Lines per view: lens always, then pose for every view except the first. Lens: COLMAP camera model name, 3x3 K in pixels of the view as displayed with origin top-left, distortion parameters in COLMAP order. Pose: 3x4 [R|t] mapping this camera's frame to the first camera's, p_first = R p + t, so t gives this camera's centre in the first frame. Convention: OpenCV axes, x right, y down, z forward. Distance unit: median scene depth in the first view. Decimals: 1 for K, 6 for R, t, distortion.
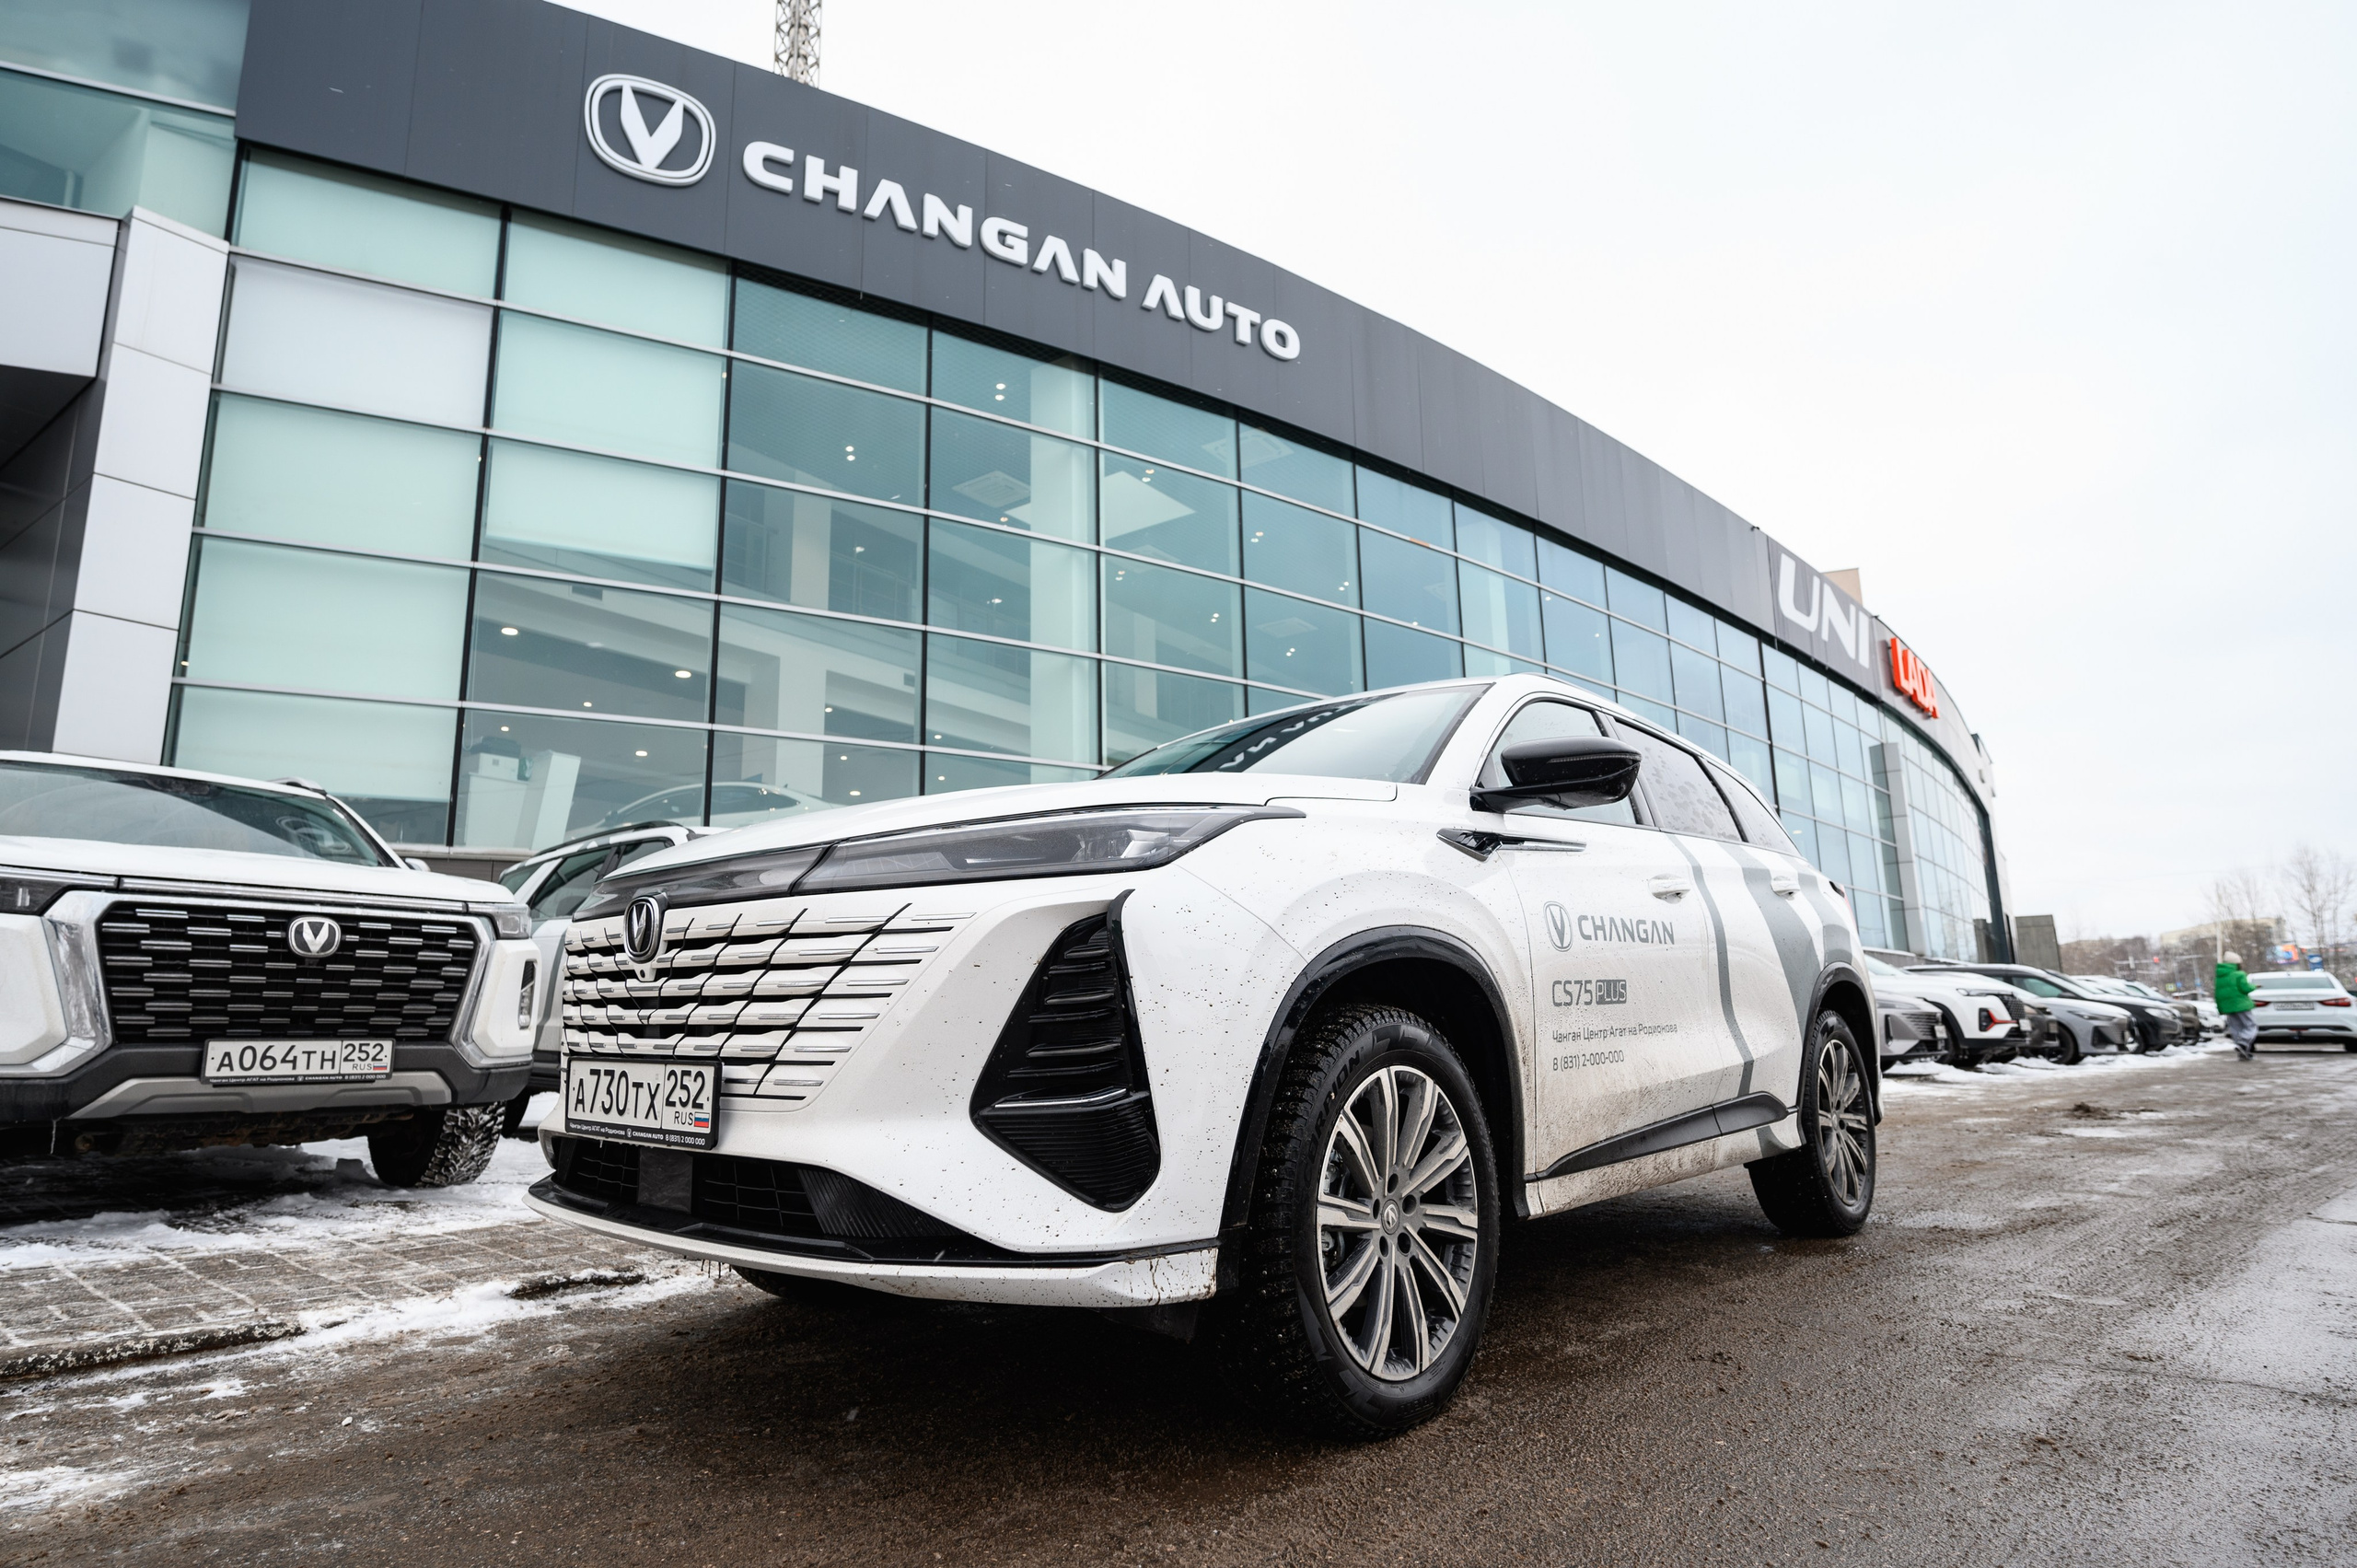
lens RADIAL K [[1229.1, 0, 1189.4], [0, 1229.1, 783.4], [0, 0, 1]] dist [-0.002367, 0.000888]
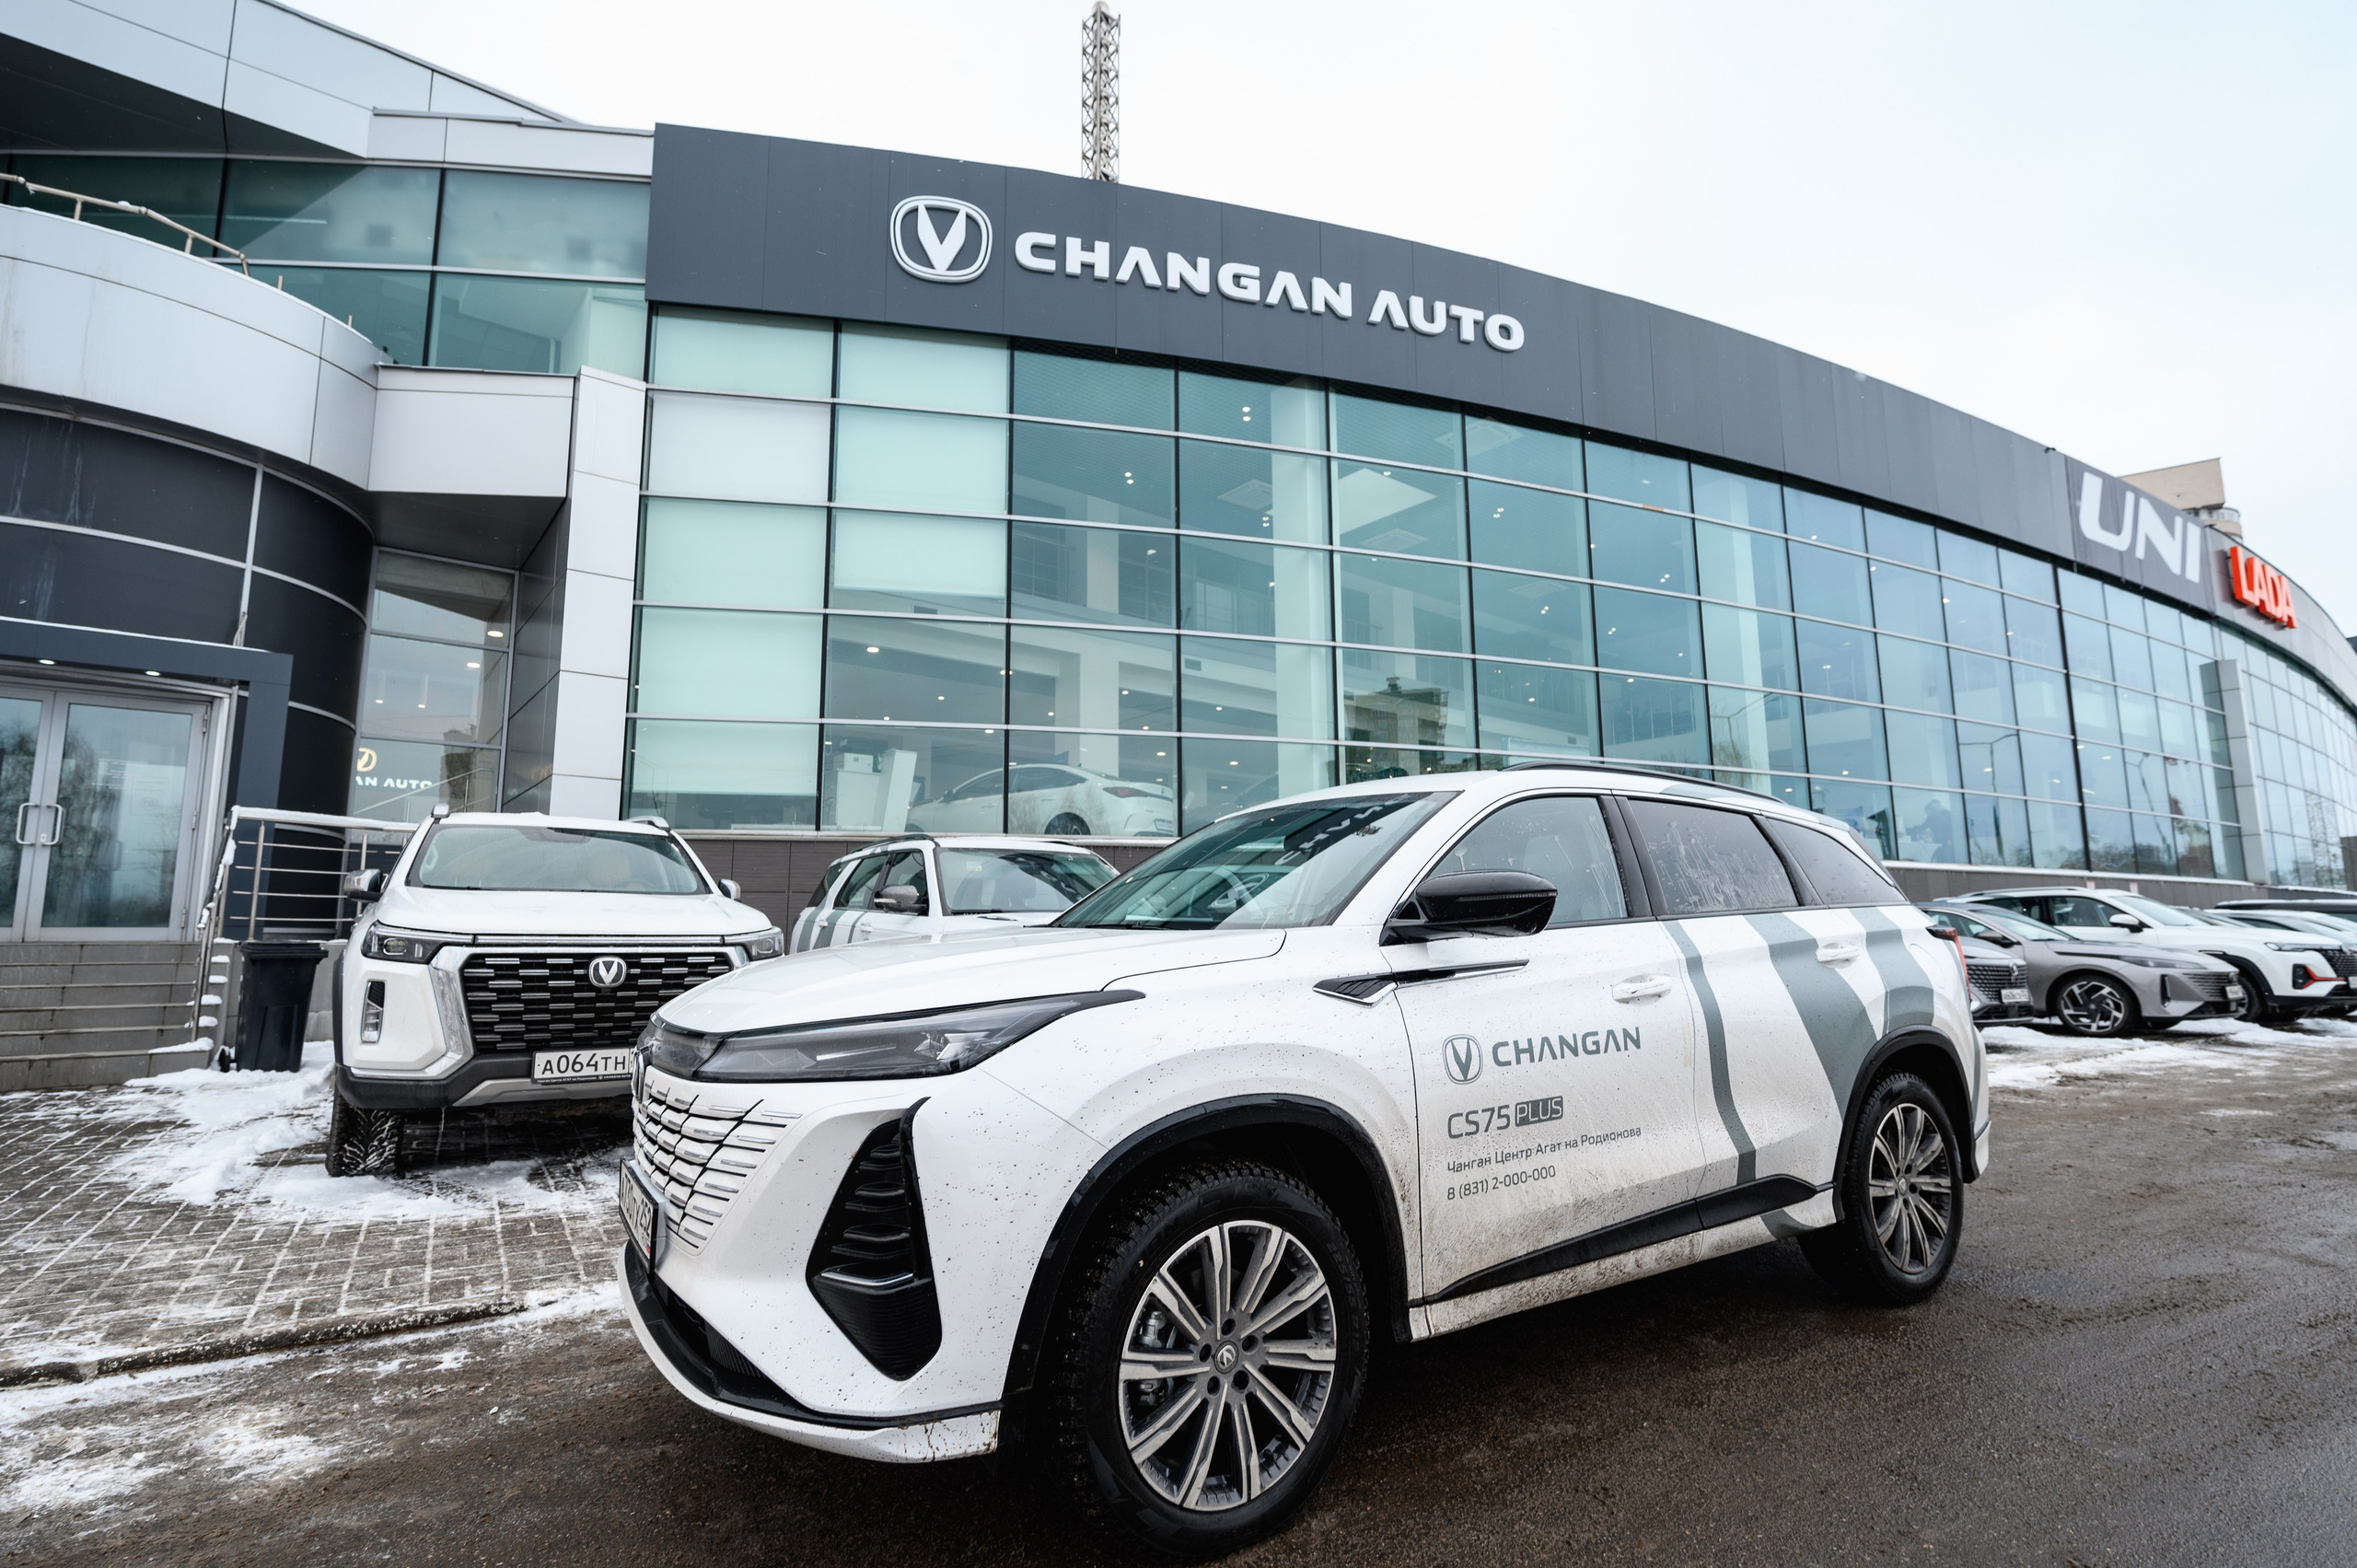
lens RADIAL K [[1059.3, 0, 1173.6], [0, 1059.3, 796.0], [0, 0, 1]] dist [-0.001504, 0.000746]
pose [[0.965074, -0.020442, -0.261180, 0.196184], [0.035353, 0.997994, 0.052522, -0.106939], [0.259583, -0.059921, 0.963860, 0.048753]]
